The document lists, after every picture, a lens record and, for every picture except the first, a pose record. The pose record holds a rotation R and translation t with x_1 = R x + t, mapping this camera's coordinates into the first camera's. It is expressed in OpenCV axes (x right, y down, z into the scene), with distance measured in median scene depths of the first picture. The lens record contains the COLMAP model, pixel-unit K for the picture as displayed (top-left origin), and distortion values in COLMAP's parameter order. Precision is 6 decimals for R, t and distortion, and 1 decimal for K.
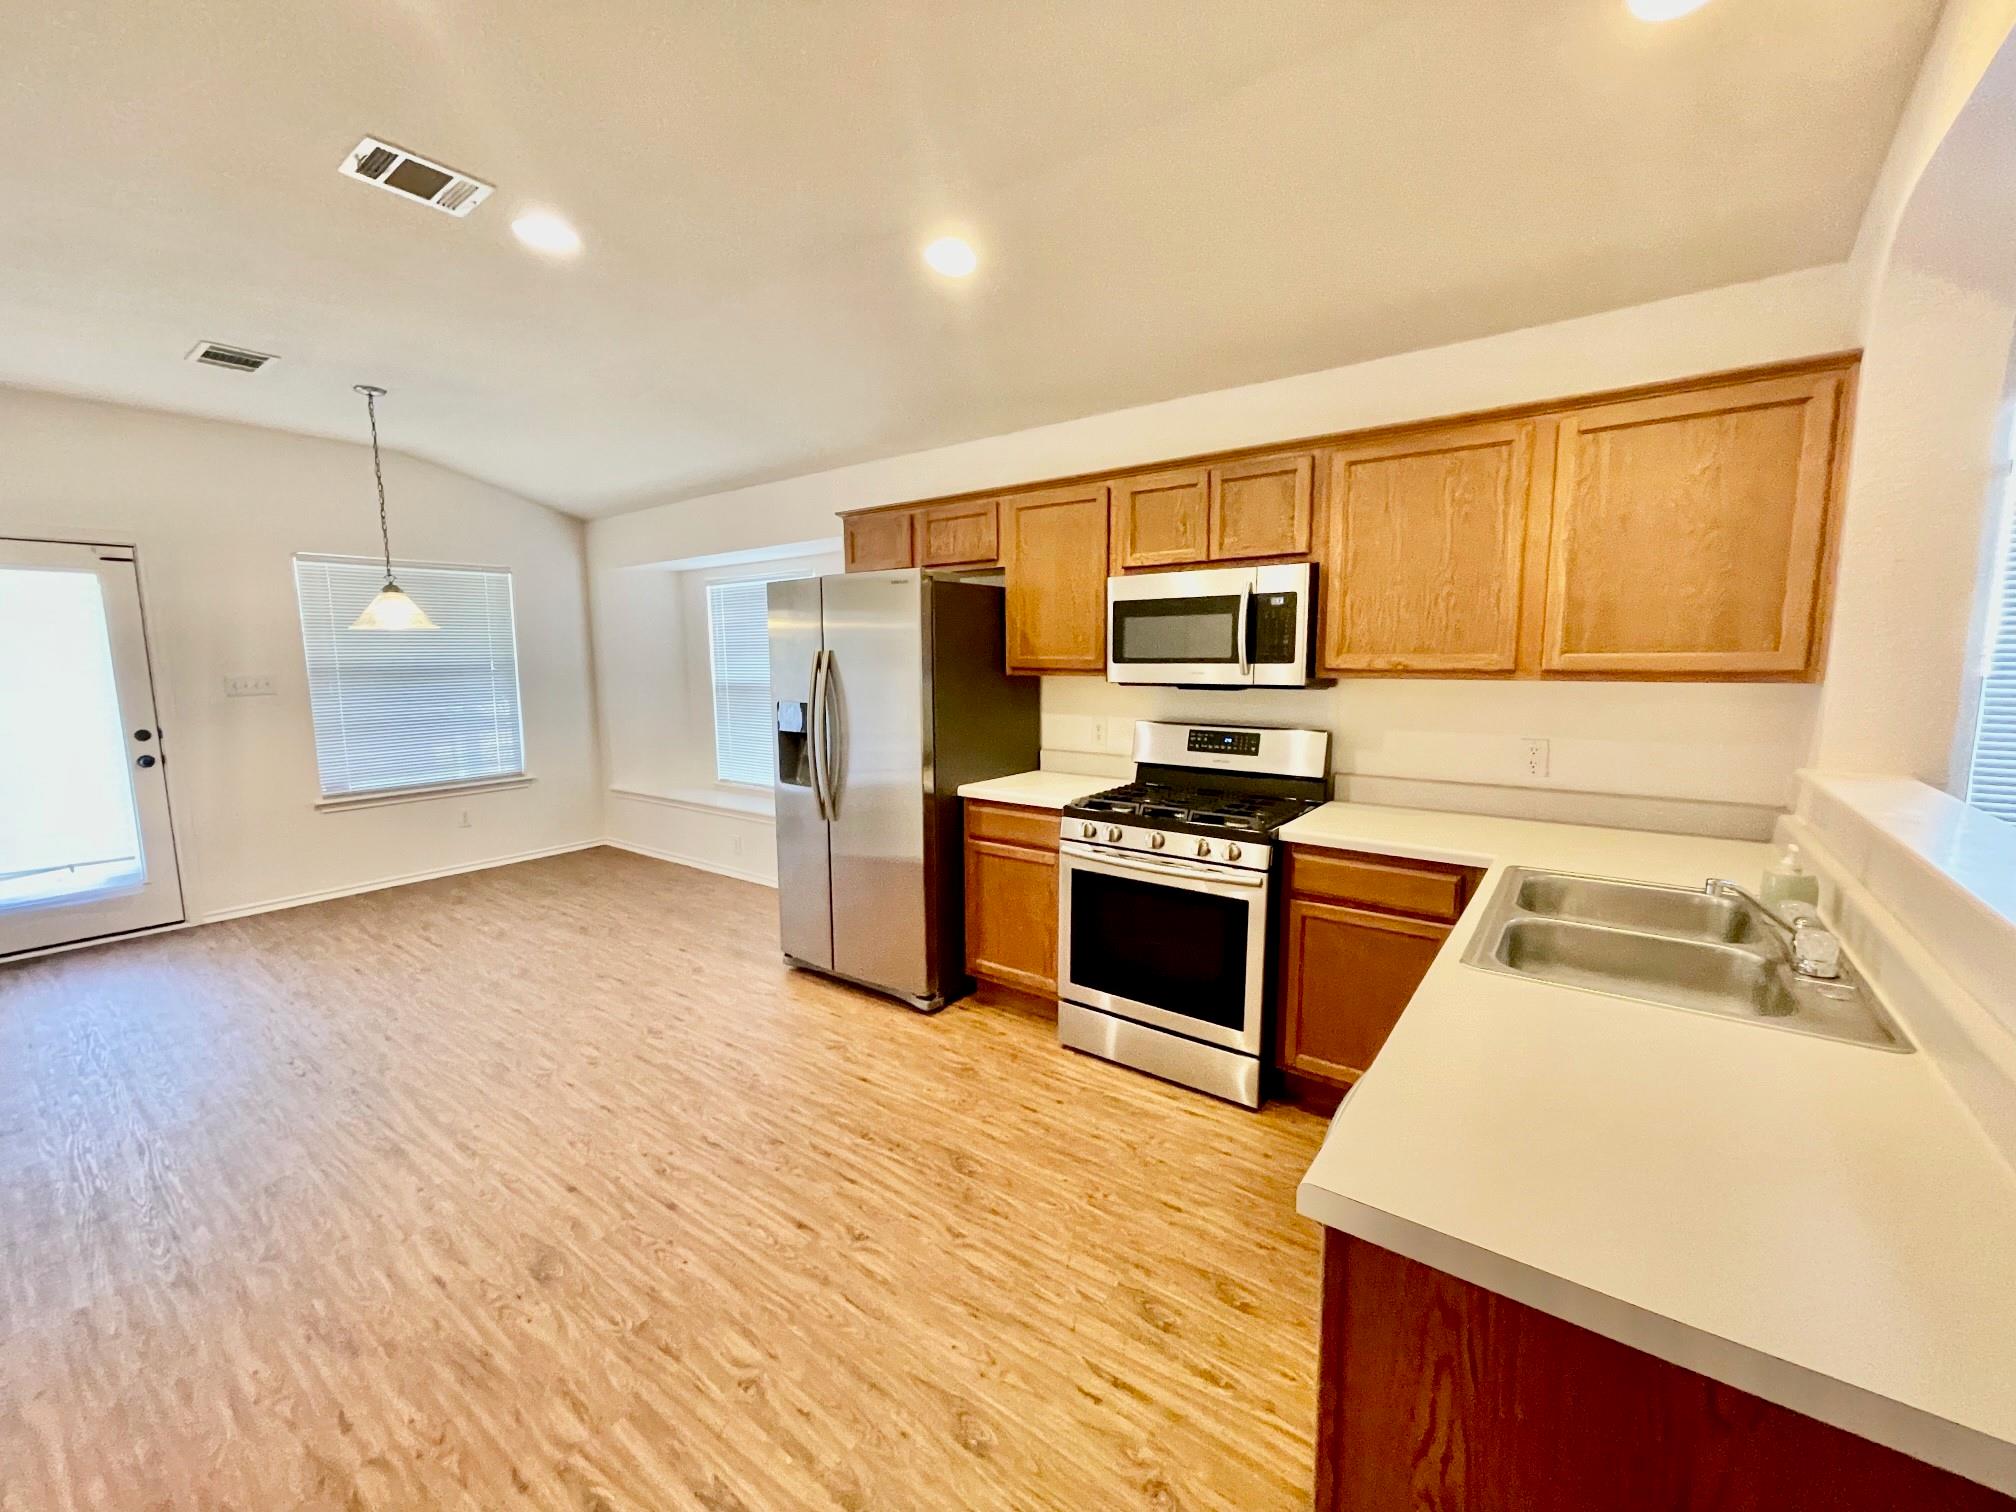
lens RADIAL K [[817.2, 0, 1002.1], [0, 817.2, 757.9], [0, 0, 1]] dist [-0.003098, 0.000337]
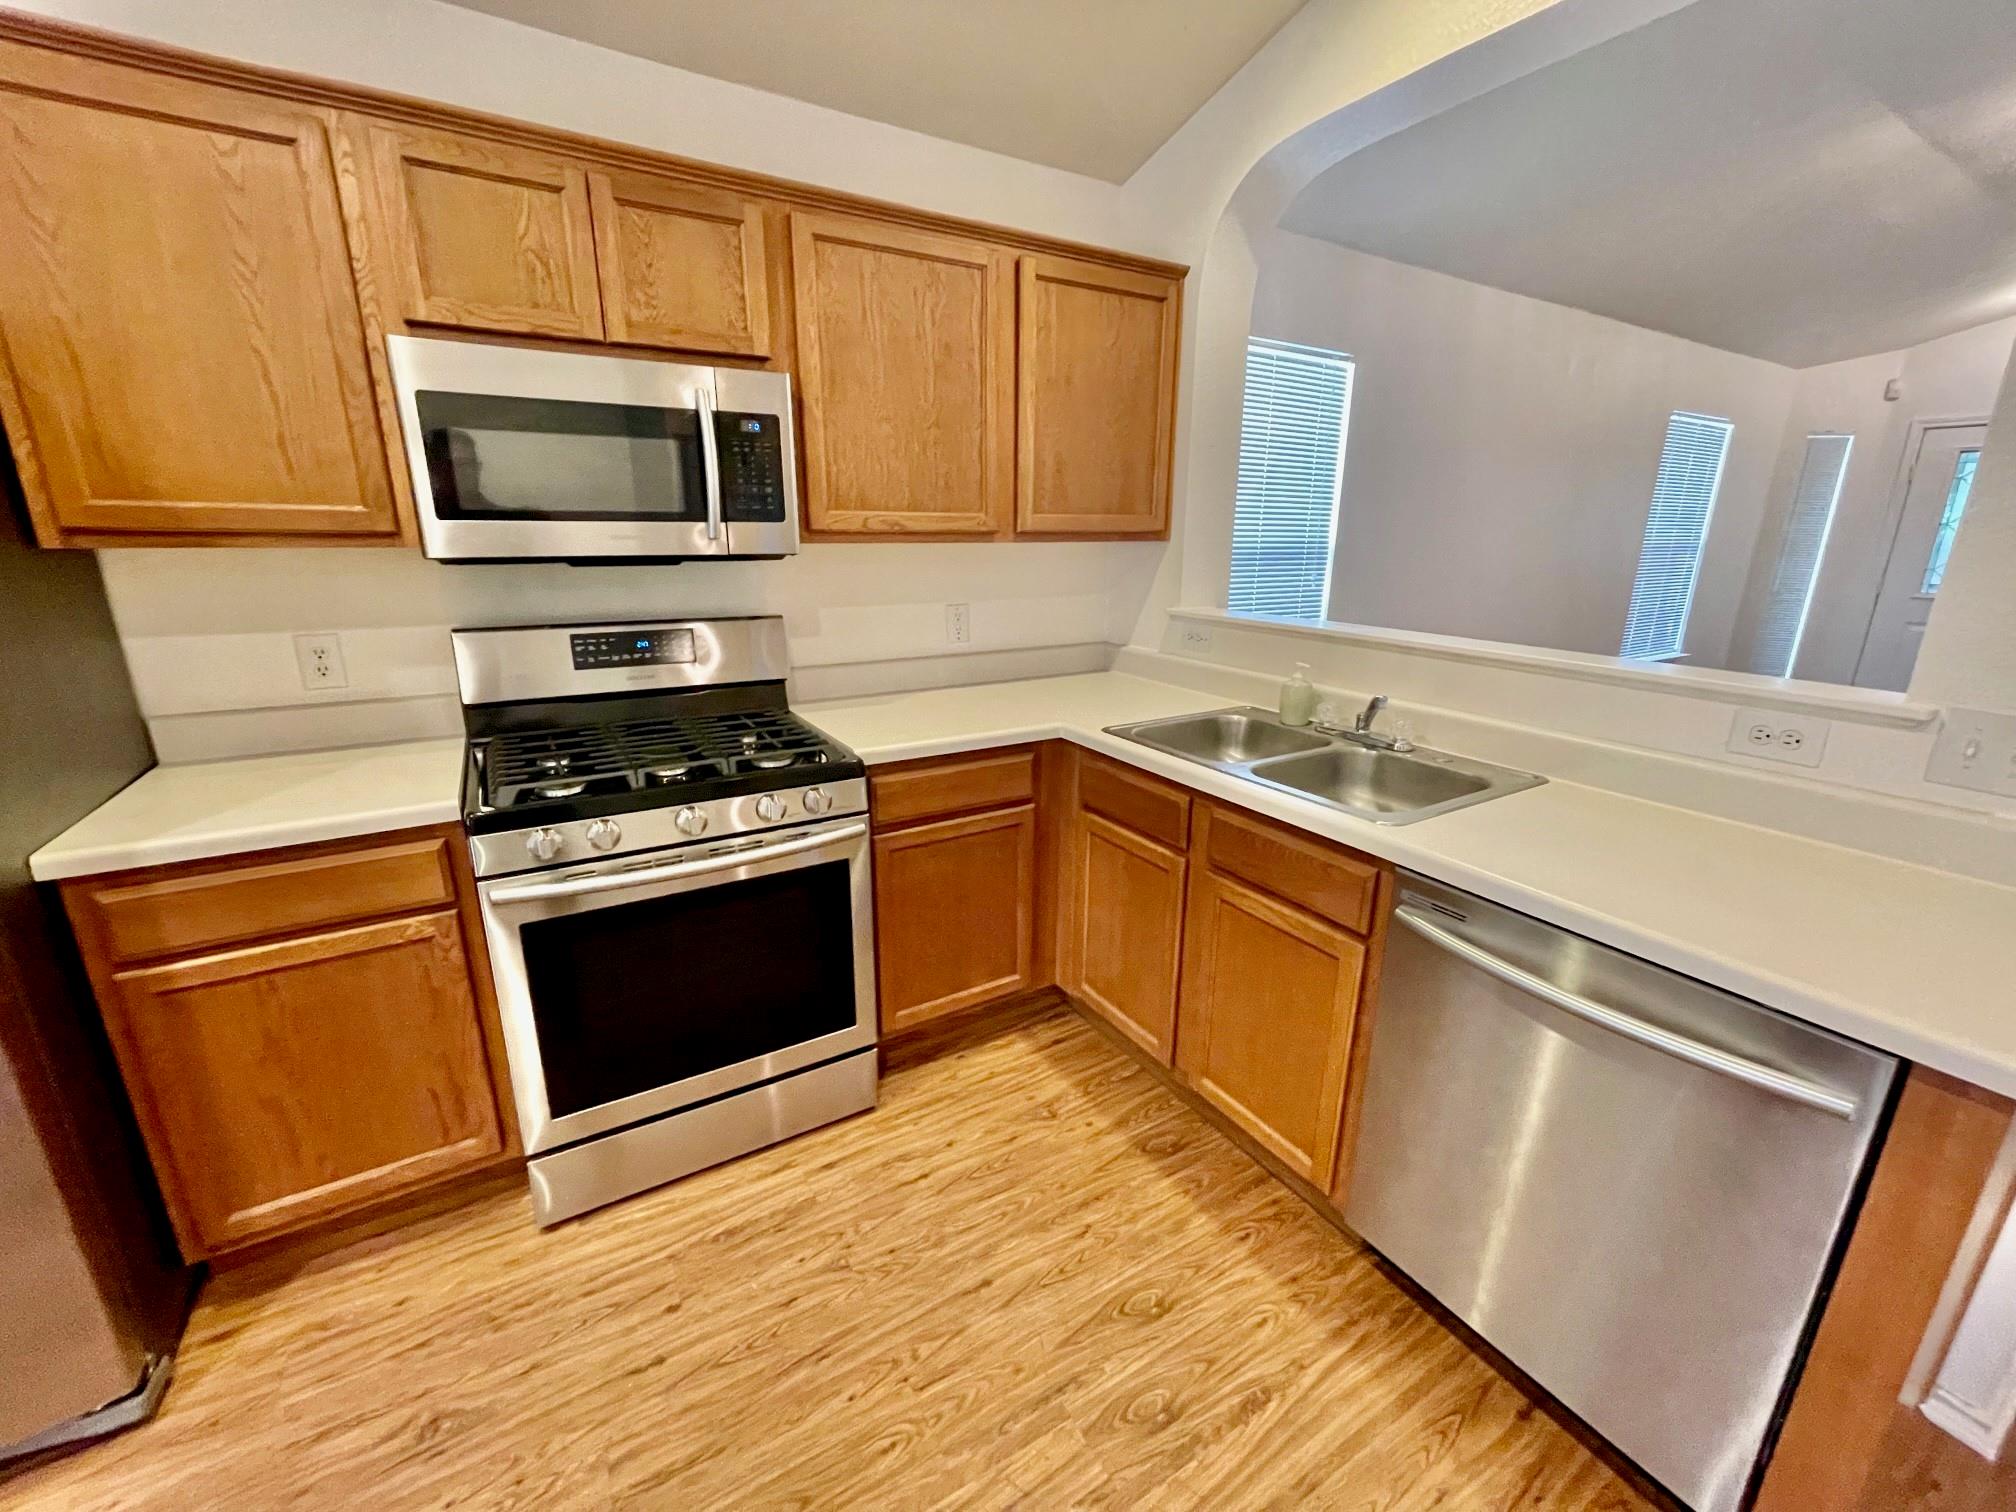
lens RADIAL K [[817.2, 0, 1002.1], [0, 817.2, 757.9], [0, 0, 1]] dist [-0.003098, 0.000337]
pose [[0.374085, -0.243670, 0.894810, -0.255100], [0.109649, 0.969718, 0.218228, -0.050989], [-0.920889, 0.016479, 0.389475, 0.549192]]
